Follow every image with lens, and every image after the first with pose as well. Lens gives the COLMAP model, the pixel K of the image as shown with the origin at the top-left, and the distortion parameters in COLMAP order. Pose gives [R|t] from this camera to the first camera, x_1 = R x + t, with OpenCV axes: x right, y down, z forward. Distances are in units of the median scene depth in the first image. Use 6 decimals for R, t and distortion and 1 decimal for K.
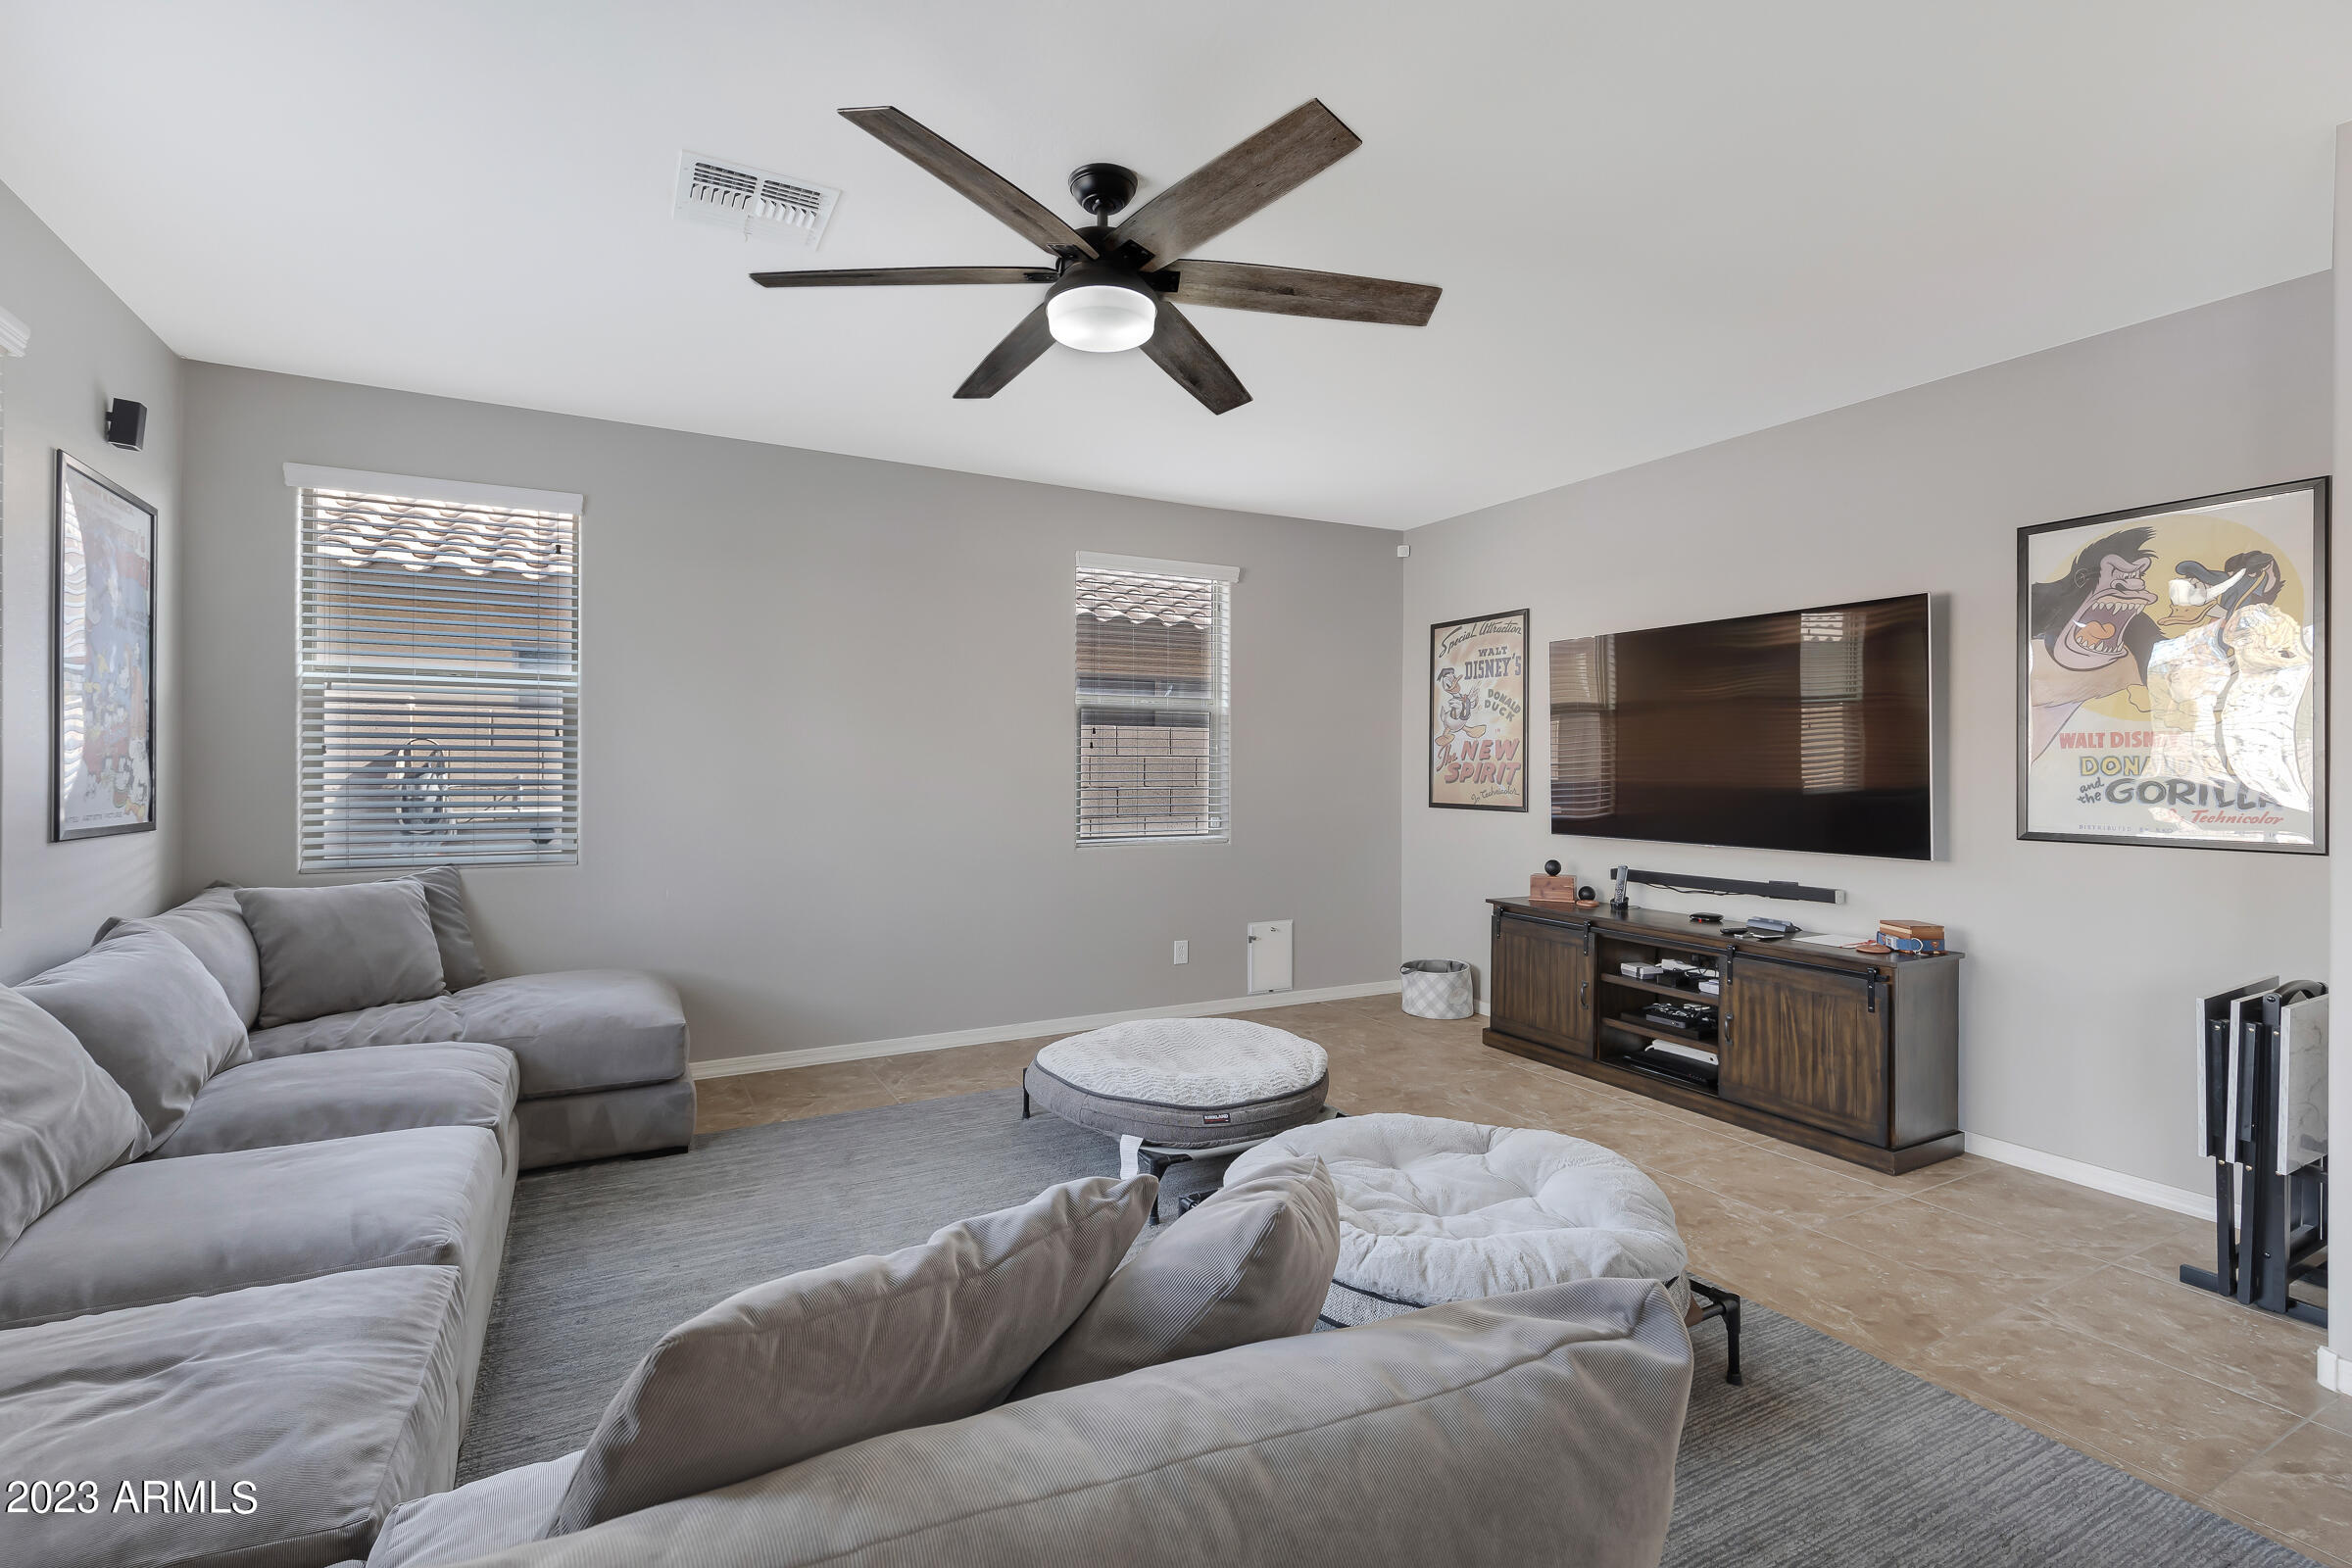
lens RADIAL K [[1074.7, 0, 1164.3], [0, 1074.7, 765.0], [0, 0, 1]] dist [0.003683, -0.002553]
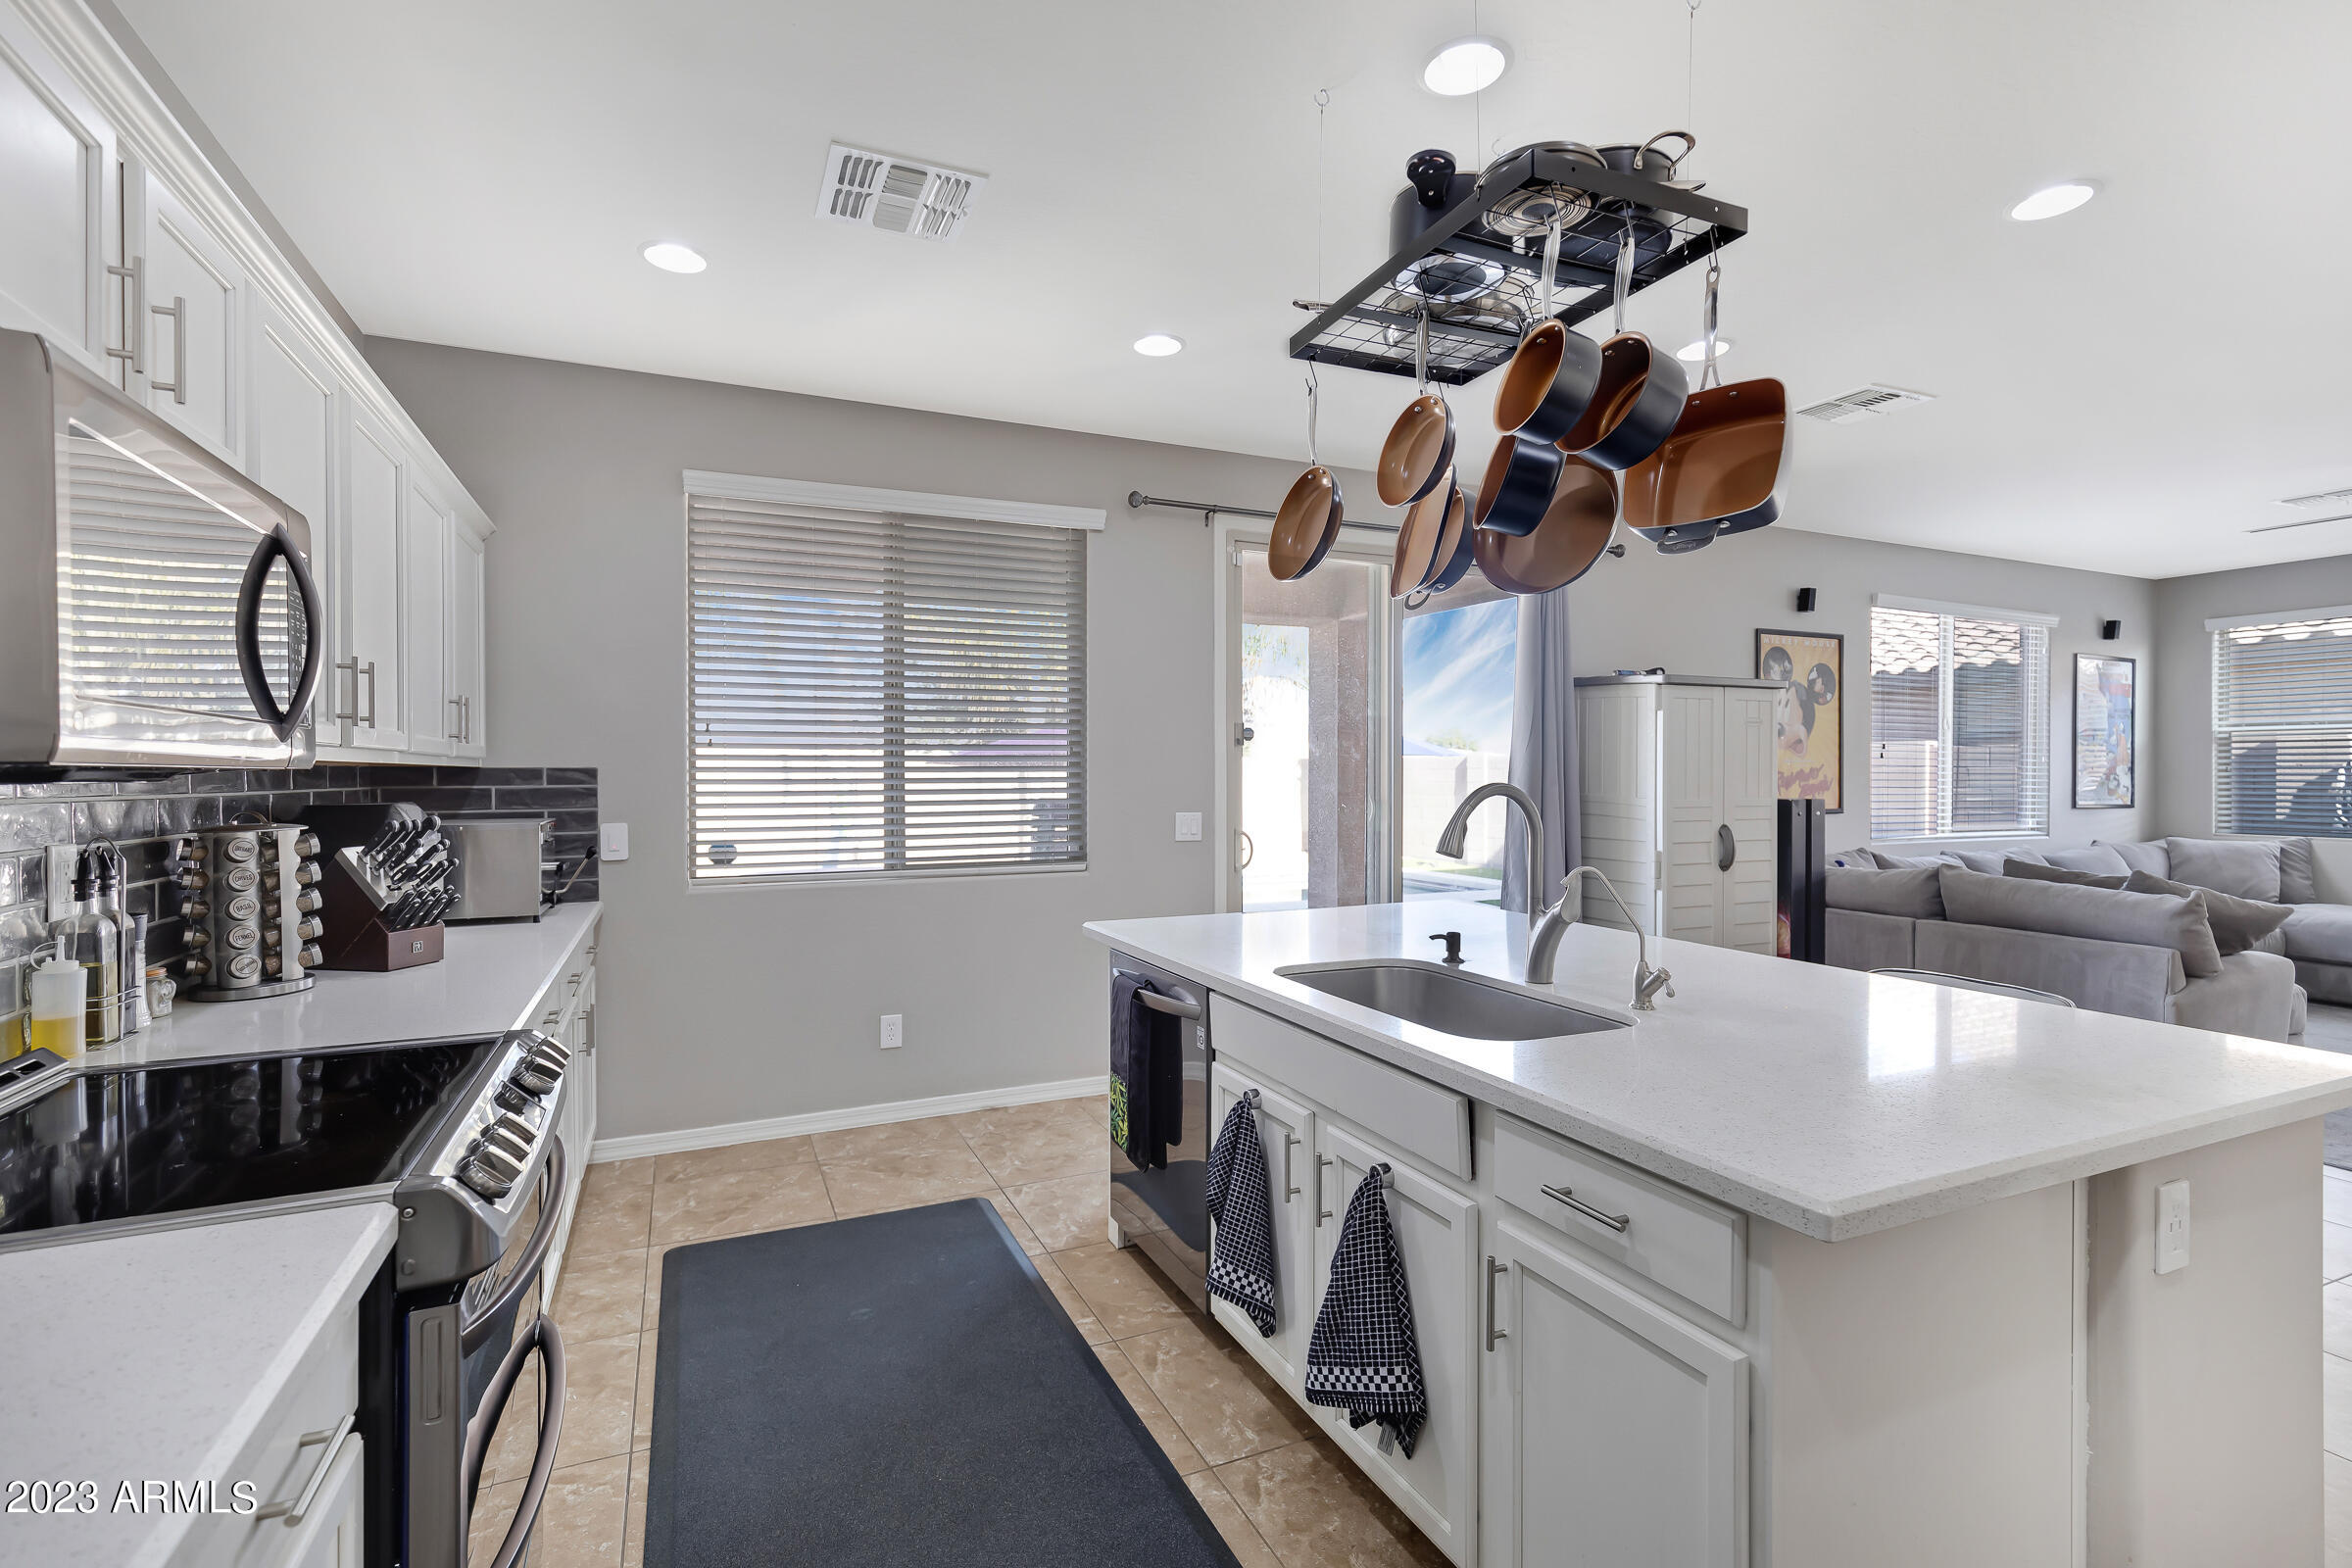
lens RADIAL K [[1074.7, 0, 1163.9], [0, 1074.7, 780.5], [0, 0, 1]] dist [0.003683, -0.002553]
pose [[-0.083317, -0.000482, -0.996523, 1.372427], [-0.002696, 0.999996, -0.000259, 0.010969], [0.996519, 0.002665, -0.083318, -0.756542]]
